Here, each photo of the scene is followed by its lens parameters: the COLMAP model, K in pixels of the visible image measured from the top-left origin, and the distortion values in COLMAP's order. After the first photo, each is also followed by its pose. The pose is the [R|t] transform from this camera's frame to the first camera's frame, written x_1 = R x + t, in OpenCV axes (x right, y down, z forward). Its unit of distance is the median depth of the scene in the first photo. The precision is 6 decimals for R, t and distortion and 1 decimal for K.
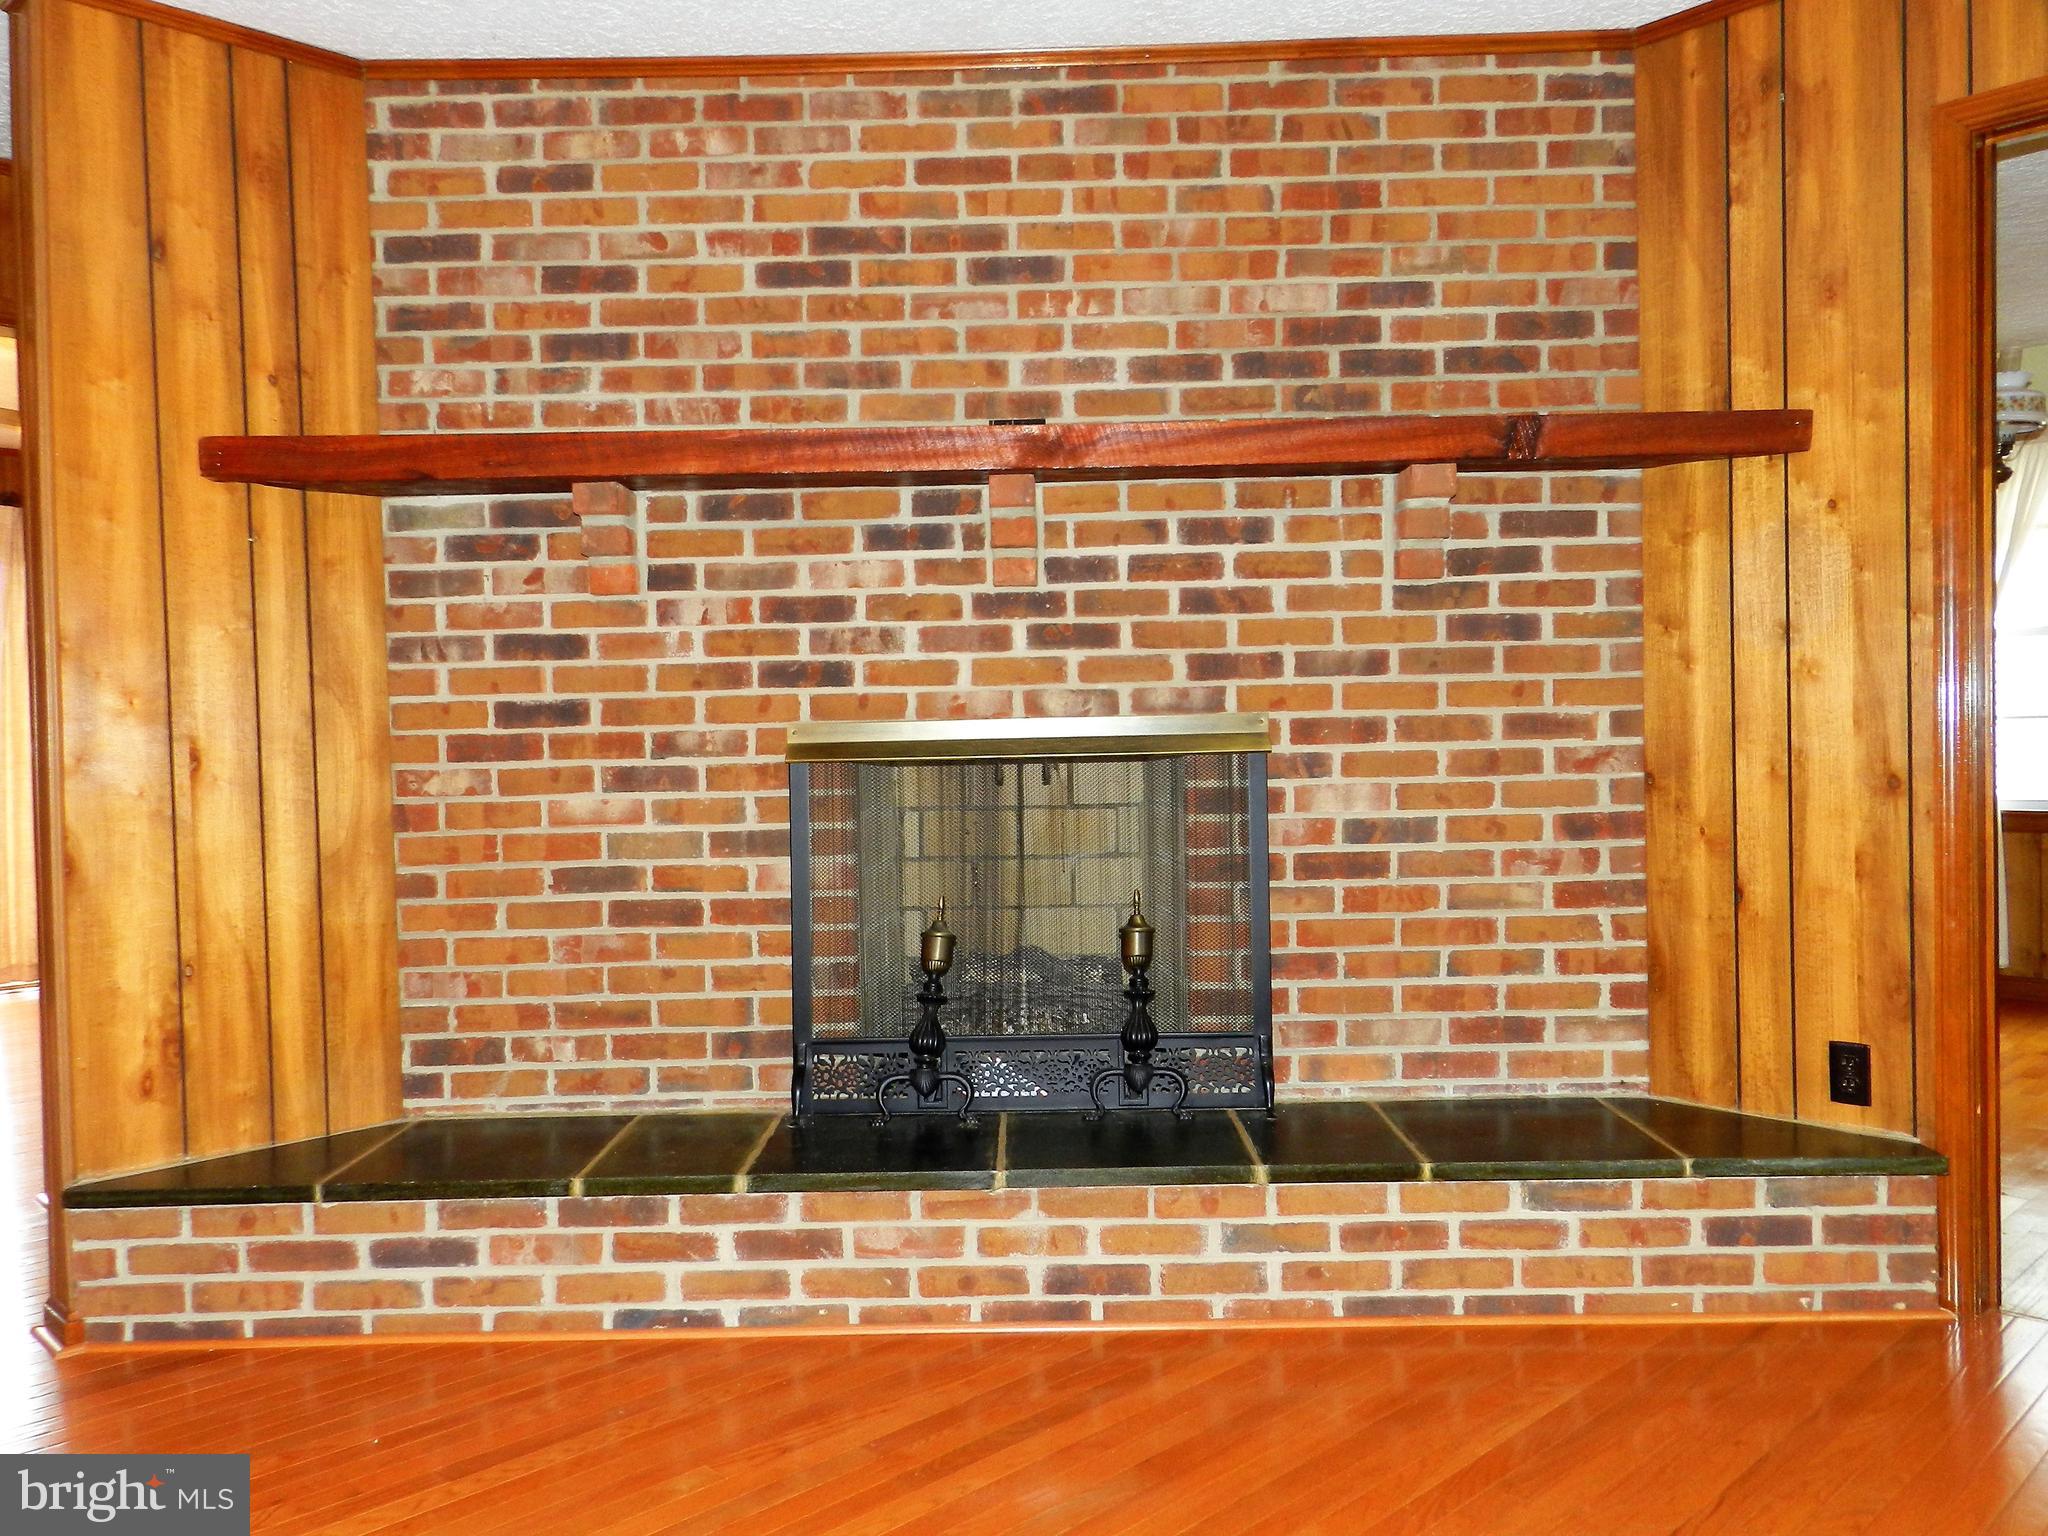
lens RADIAL K [[1569.5, 0, 1024.0], [0, 1569.5, 768.0], [0, 0, 1]] dist [0.027058, -0.014392]
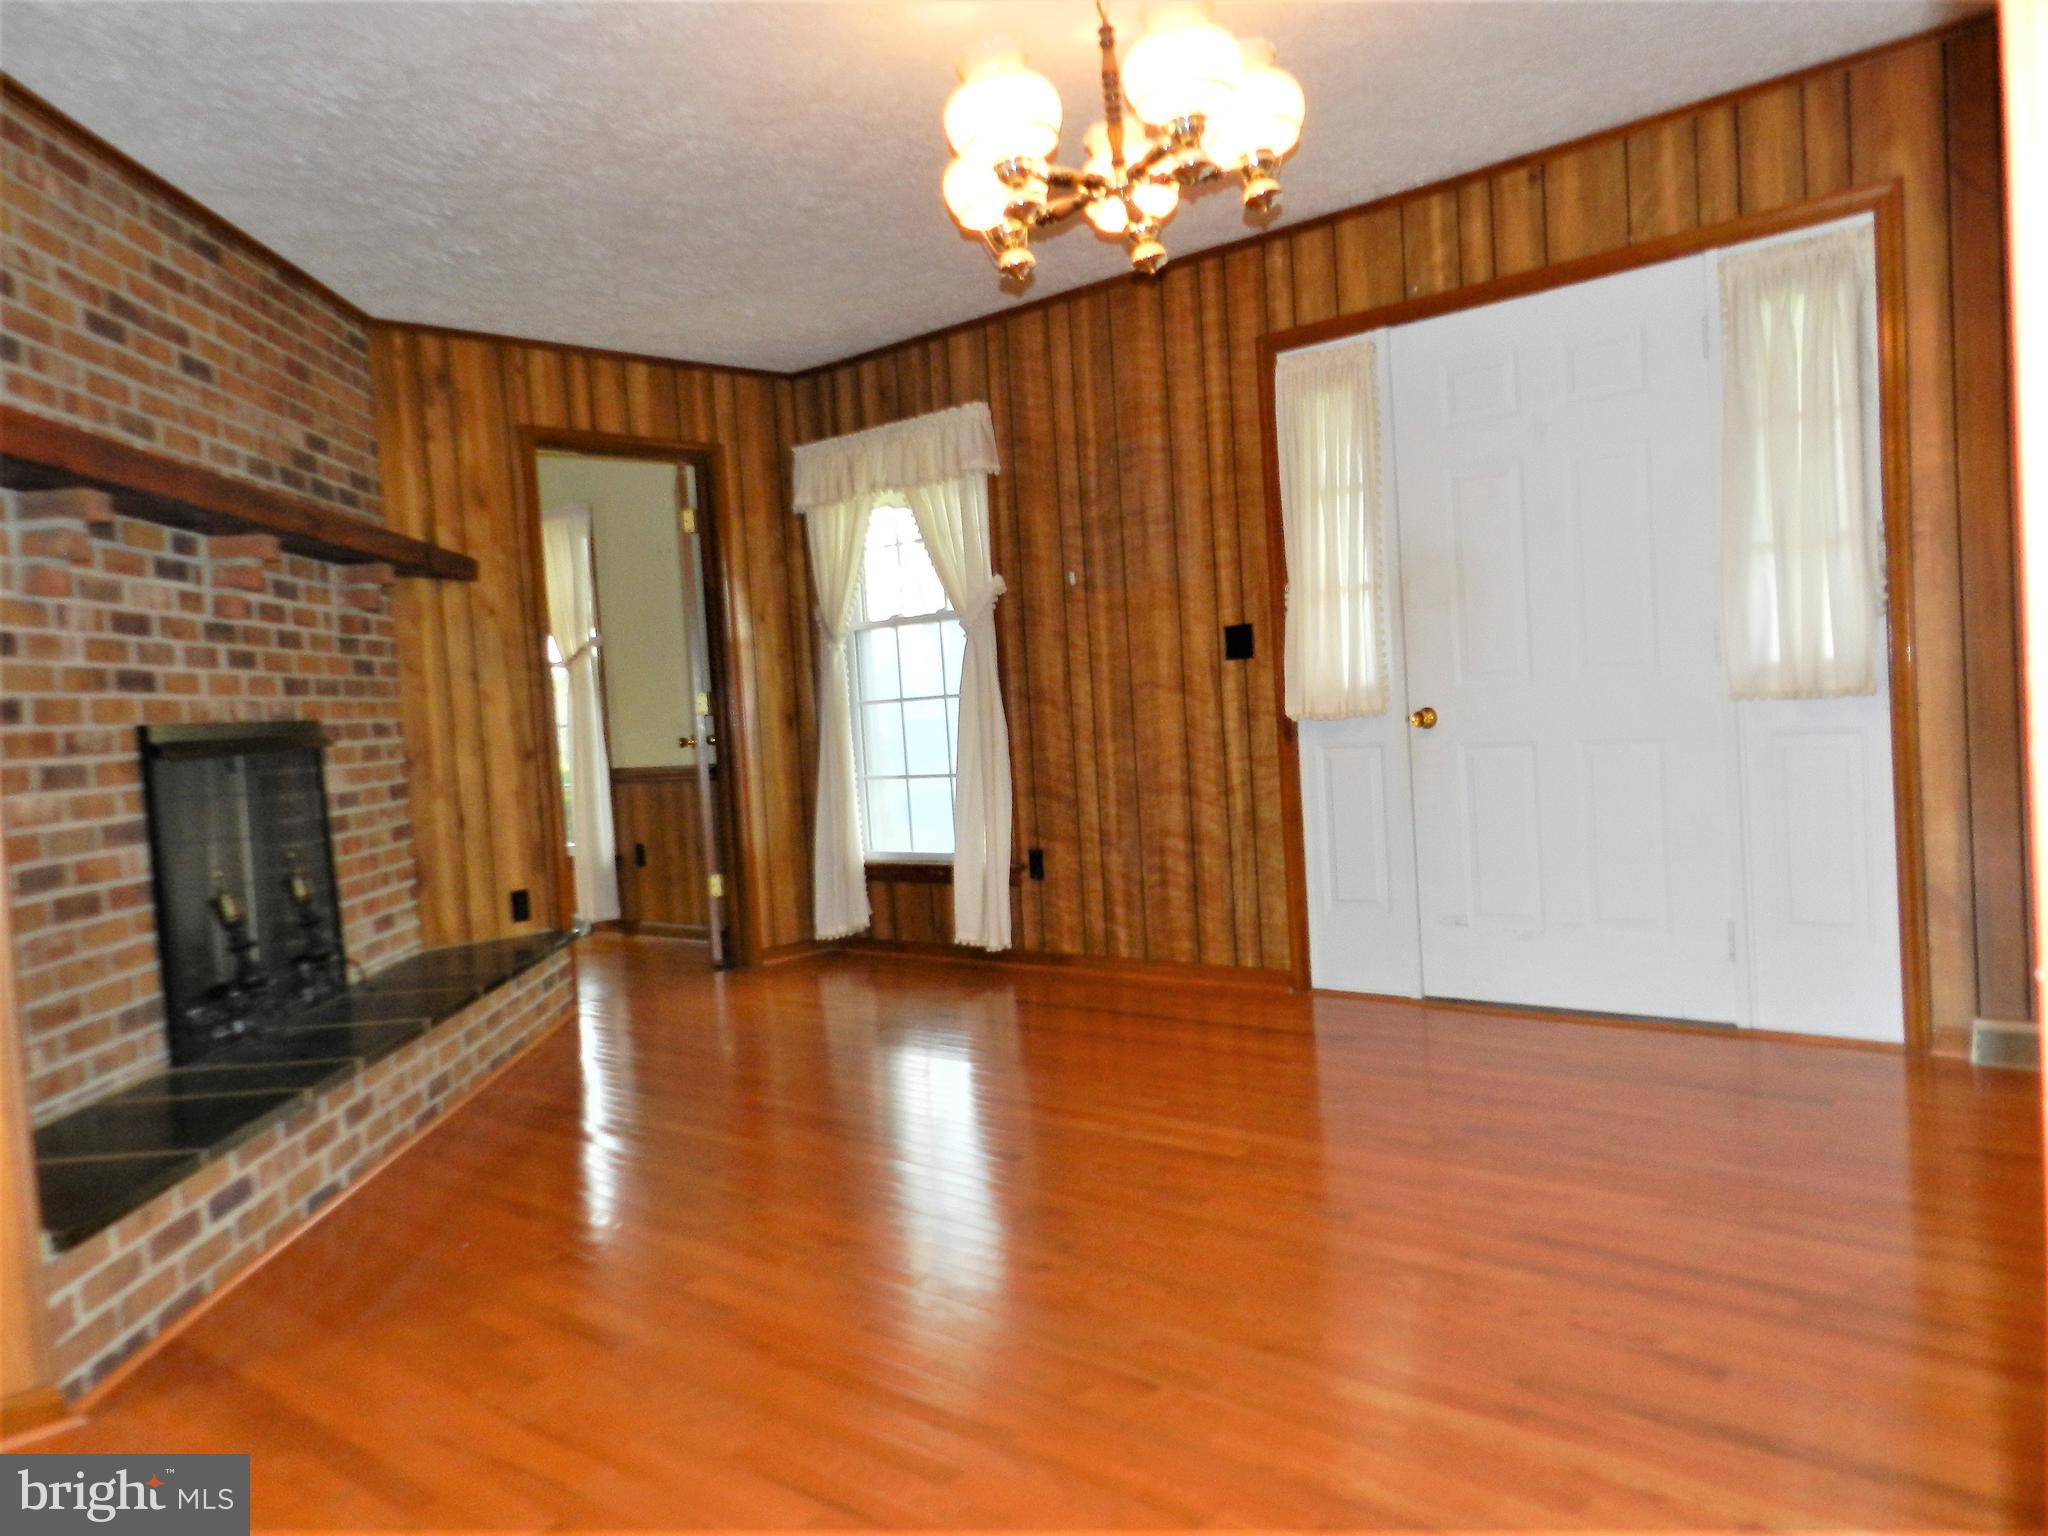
lens RADIAL K [[1569.5, 0, 1024.0], [0, 1569.5, 768.0], [0, 0, 1]] dist [0.027058, -0.014392]
pose [[-0.049935, -0.017621, 0.998597, -1.306377], [0.092581, 0.995458, 0.022195, 0.036195], [-0.994452, 0.093559, -0.048076, 0.427653]]
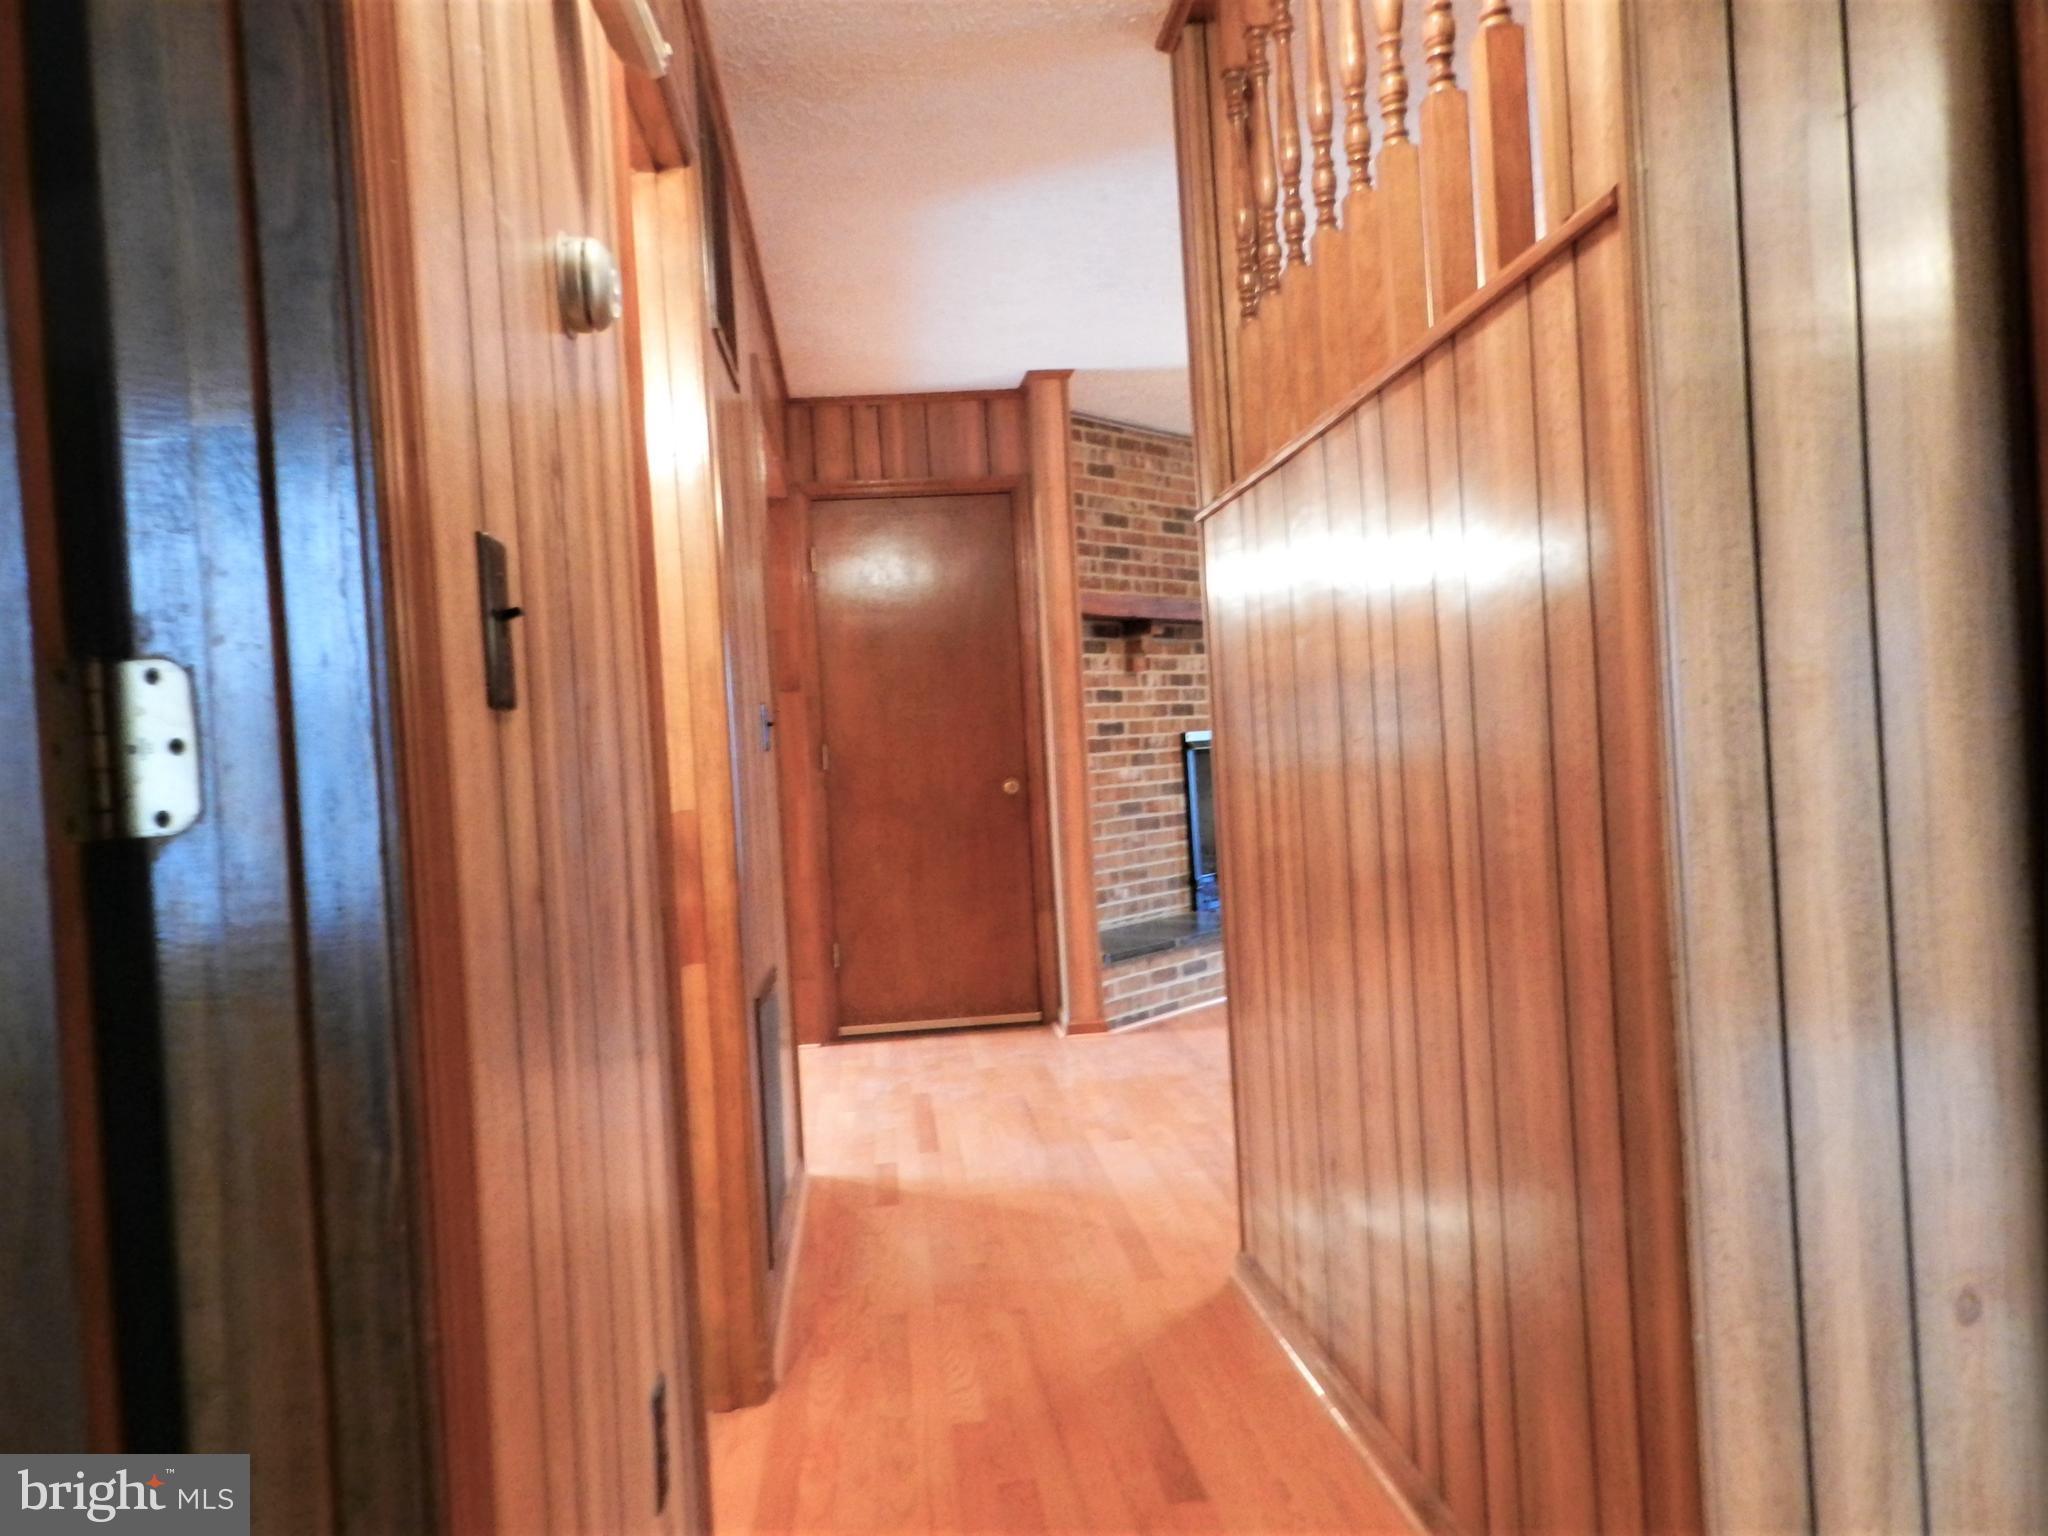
lens RADIAL K [[1569.5, 0, 1024.0], [0, 1569.5, 768.0], [0, 0, 1]] dist [0.027058, -0.014392]
pose [[0.627818, -0.025567, 0.777940, -1.971382], [0.066039, 0.997606, -0.020508, 0.050801], [-0.775553, 0.064250, 0.628004, -0.189035]]
